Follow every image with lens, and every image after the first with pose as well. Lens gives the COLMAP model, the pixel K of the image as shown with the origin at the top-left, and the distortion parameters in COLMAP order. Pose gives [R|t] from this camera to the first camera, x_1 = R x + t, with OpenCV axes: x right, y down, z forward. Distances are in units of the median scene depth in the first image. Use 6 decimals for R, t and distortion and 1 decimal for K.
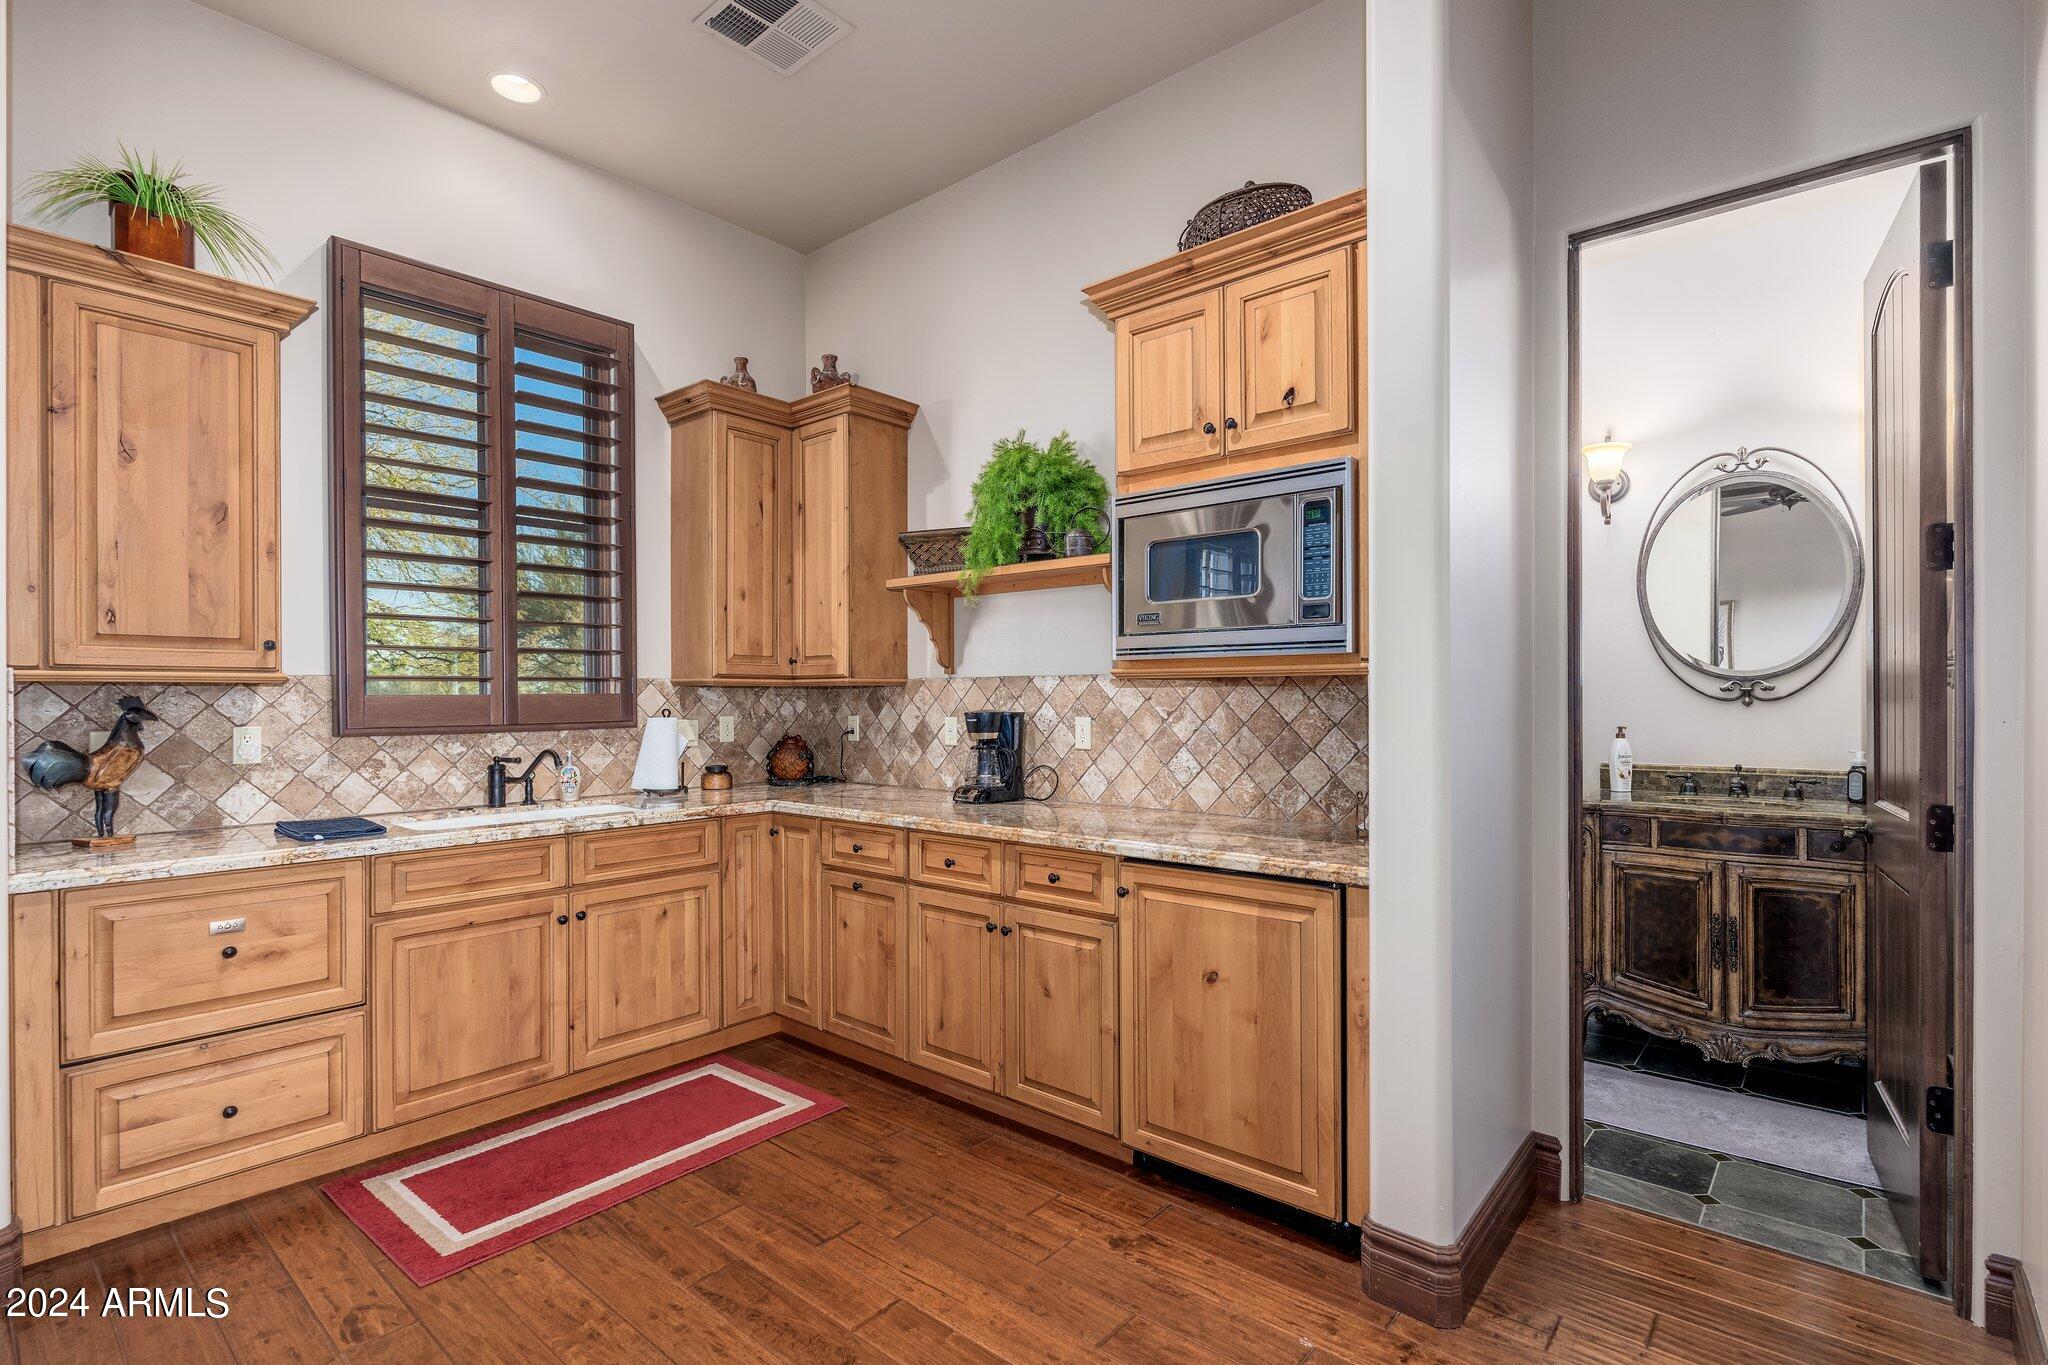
lens RADIAL K [[946.8, 0, 1026.5], [0, 946.8, 690.8], [0, 0, 1]] dist [-0.001177, 0.000028]
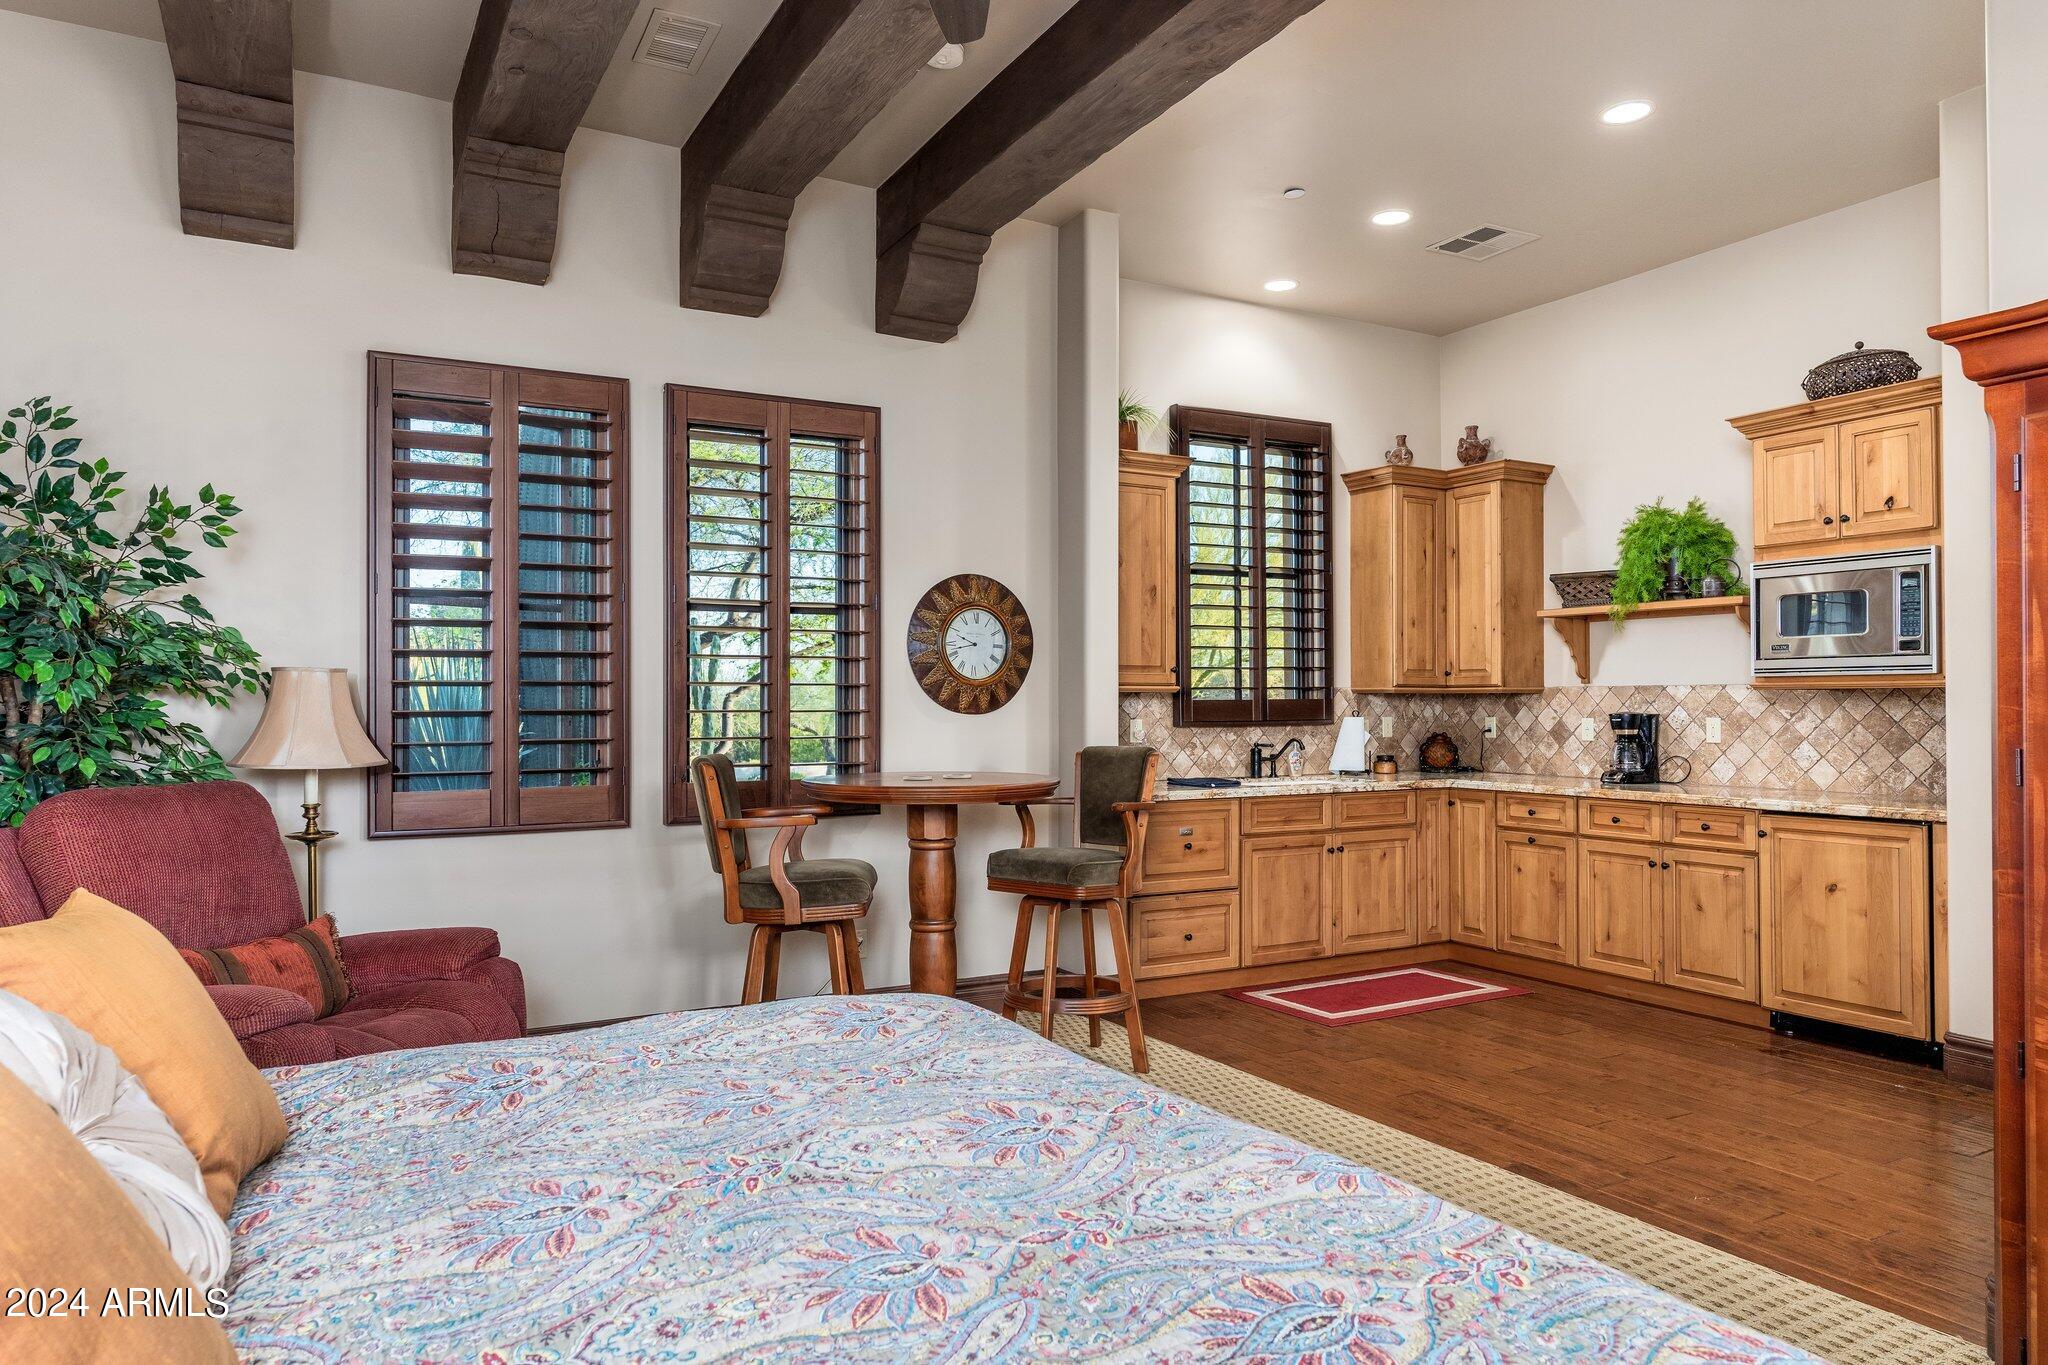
lens RADIAL K [[1306.1, 0, 1022.6], [0, 1306.1, 683.1], [0, 0, 1]] dist [-0.001684, -0.000250]
pose [[0.937839, -0.003576, -0.347052, -0.225224], [0.000442, 0.999958, -0.009109, -0.003782], [0.347071, 0.008389, 0.937801, -1.082968]]
